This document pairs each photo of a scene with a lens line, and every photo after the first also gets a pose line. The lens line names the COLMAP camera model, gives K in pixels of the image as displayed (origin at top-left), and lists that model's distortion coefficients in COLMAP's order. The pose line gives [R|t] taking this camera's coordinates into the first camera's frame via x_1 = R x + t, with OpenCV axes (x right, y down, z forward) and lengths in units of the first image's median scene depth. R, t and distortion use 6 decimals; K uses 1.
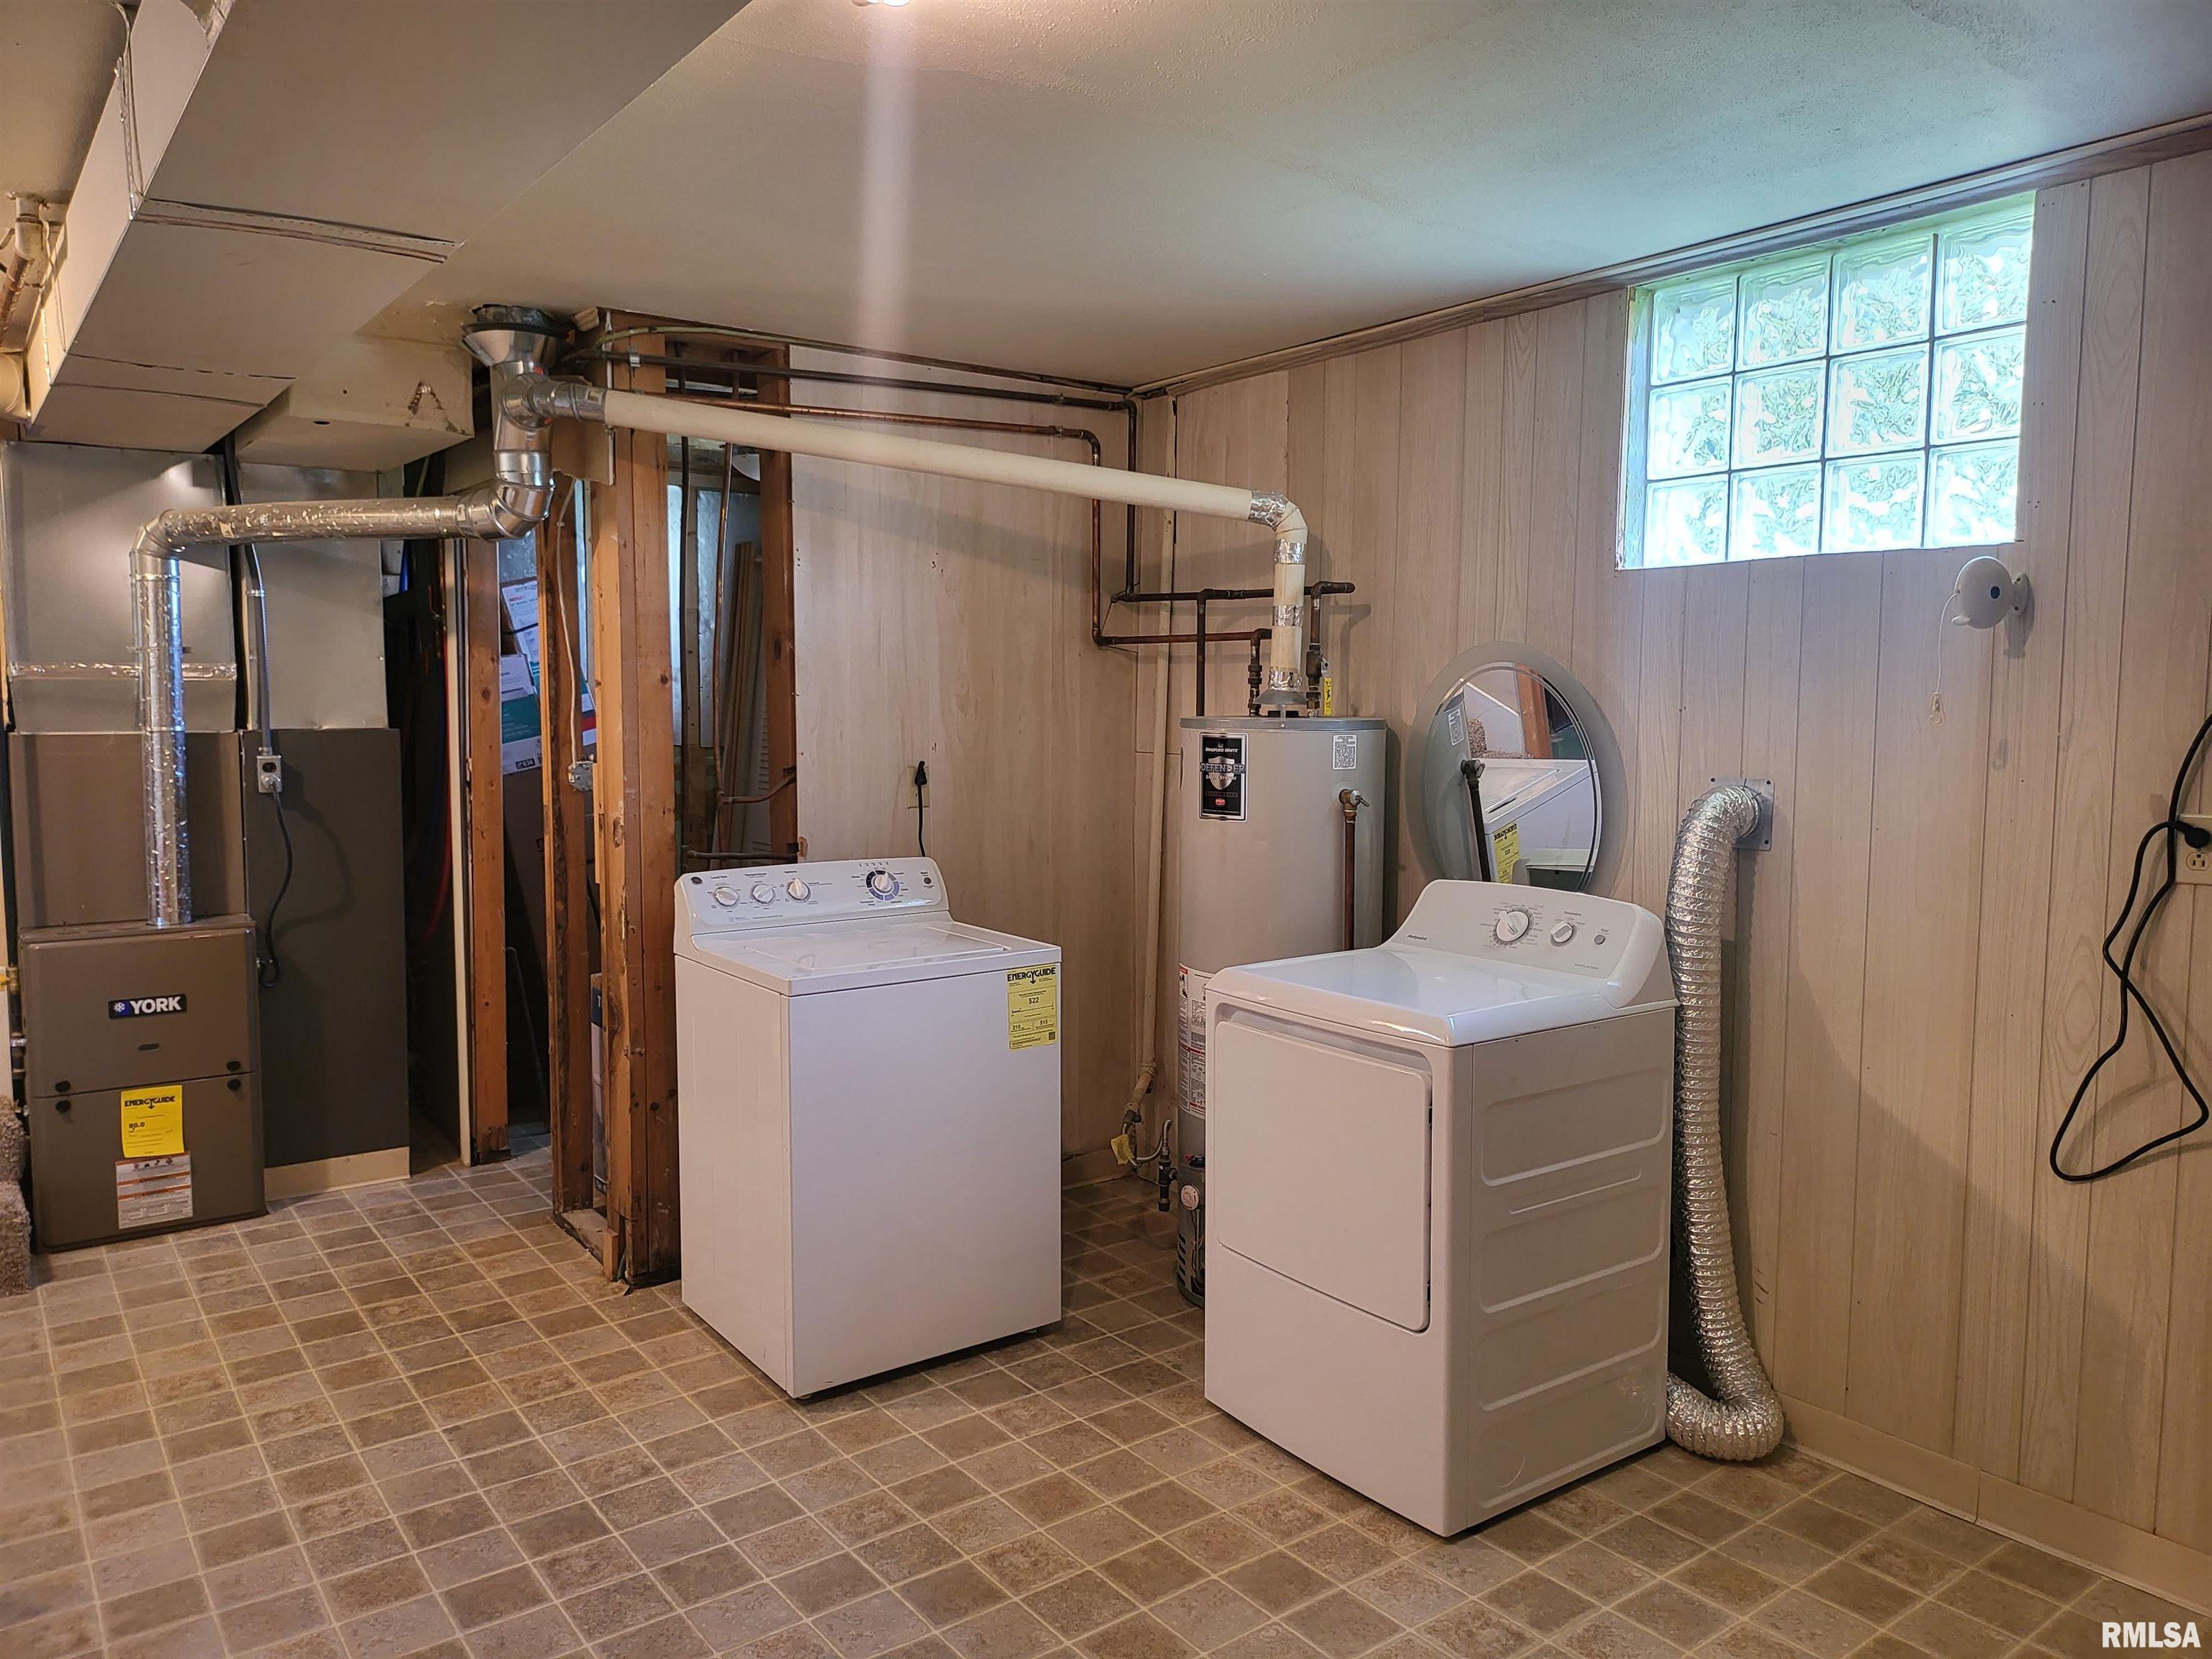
lens RADIAL K [[1554.8, 0, 1109.4], [0, 1554.8, 827.7], [0, 0, 1]] dist [0.013910, 0.000983]
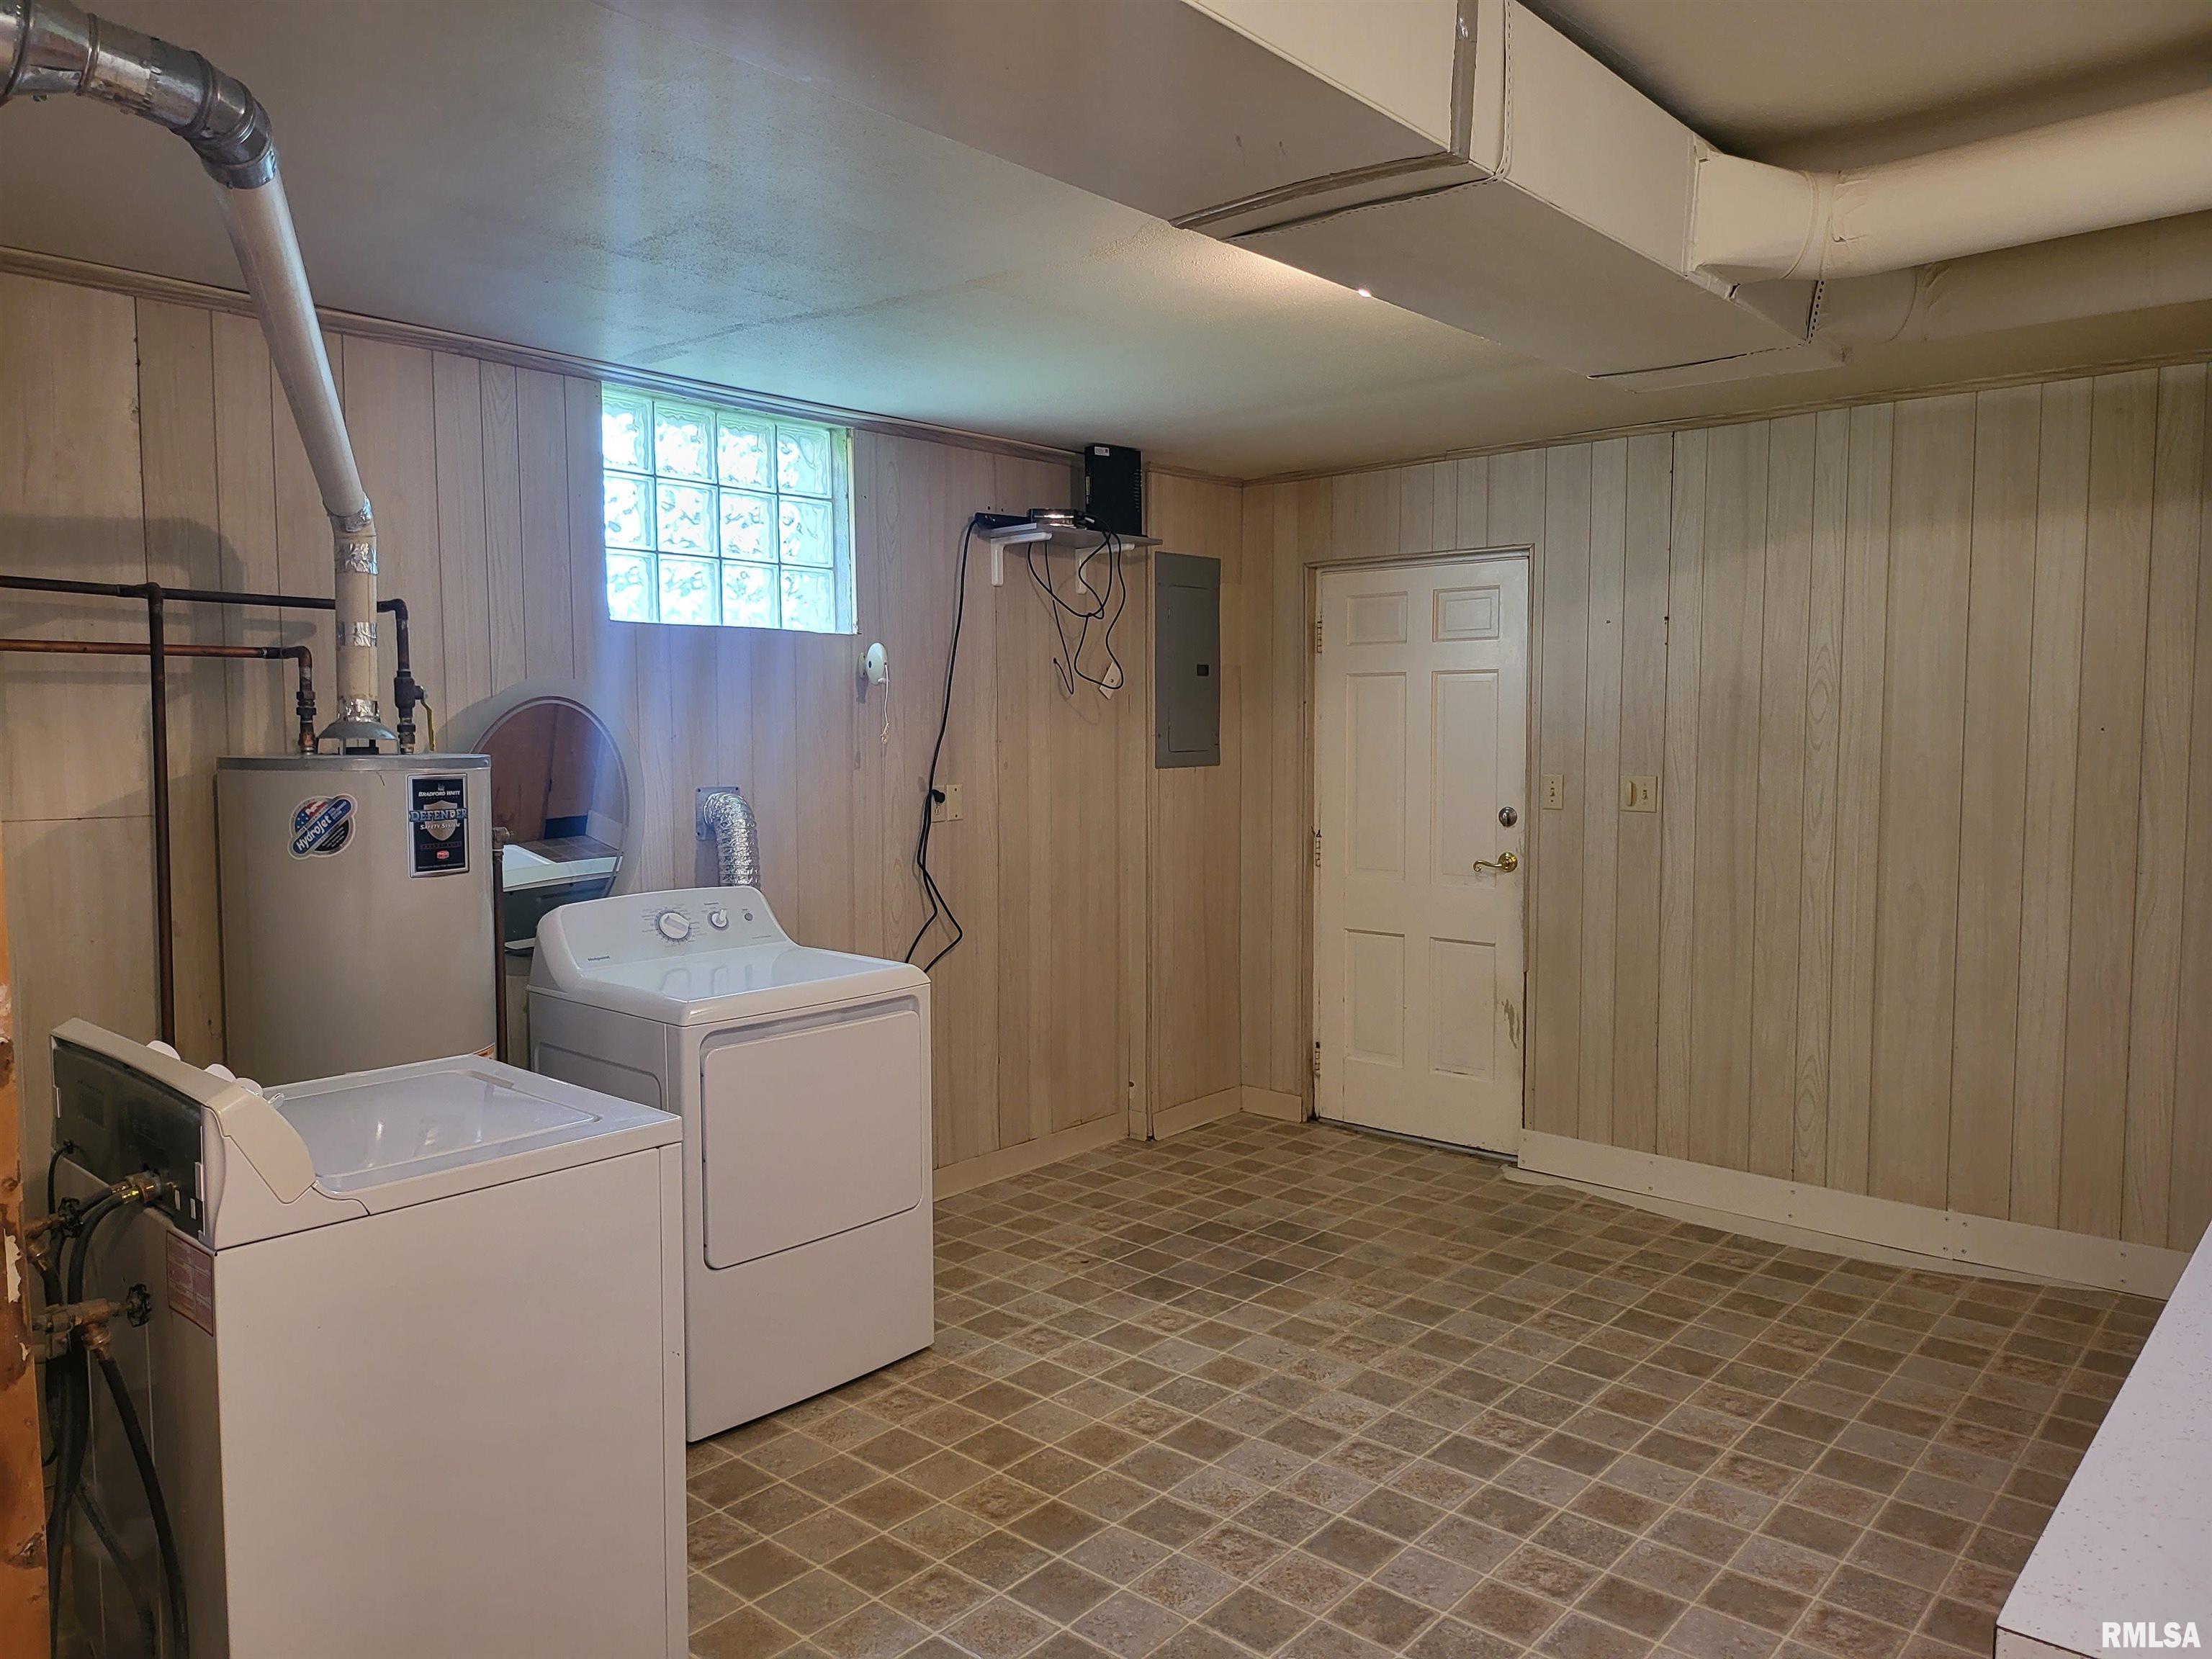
lens RADIAL K [[1554.8, 0, 1109.7], [0, 1554.8, 827.9], [0, 0, 1]] dist [0.013910, 0.000983]
pose [[-0.219732, -0.070497, 0.973010, -0.923909], [0.085047, 0.992204, 0.091093, -0.085742], [-0.971846, 0.102768, -0.212023, 0.909152]]
